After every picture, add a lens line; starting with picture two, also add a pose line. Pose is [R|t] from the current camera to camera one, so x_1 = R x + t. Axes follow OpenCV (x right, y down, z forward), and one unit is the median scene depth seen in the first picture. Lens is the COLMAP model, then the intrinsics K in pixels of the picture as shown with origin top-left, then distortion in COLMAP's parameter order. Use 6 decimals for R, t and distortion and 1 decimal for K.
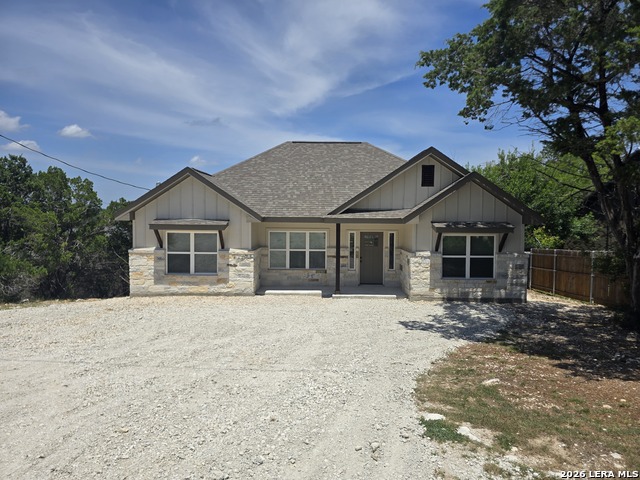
lens RADIAL K [[427.5, 0, 322.9], [0, 427.5, 239.4], [0, 0, 1]] dist [0.024233, -0.010728]
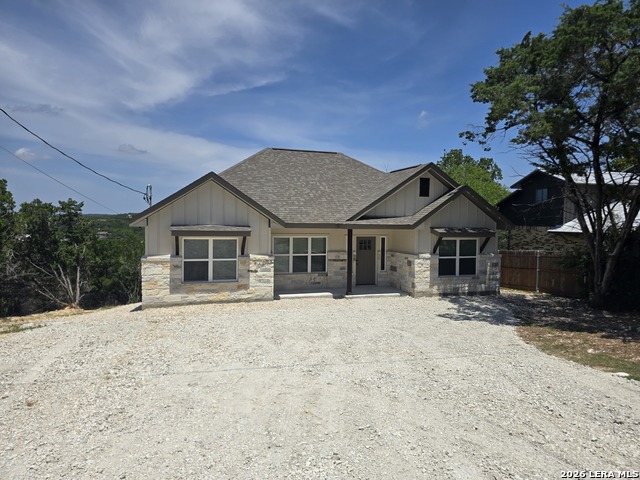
lens RADIAL K [[427.5, 0, 324.1], [0, 427.5, 240.7], [0, 0, 1]] dist [0.024233, -0.010728]
pose [[0.953503, -0.010233, 0.301211, -0.354351], [0.011919, 0.999922, -0.003759, -0.005057], [-0.301149, 0.007175, 0.953550, -0.006244]]
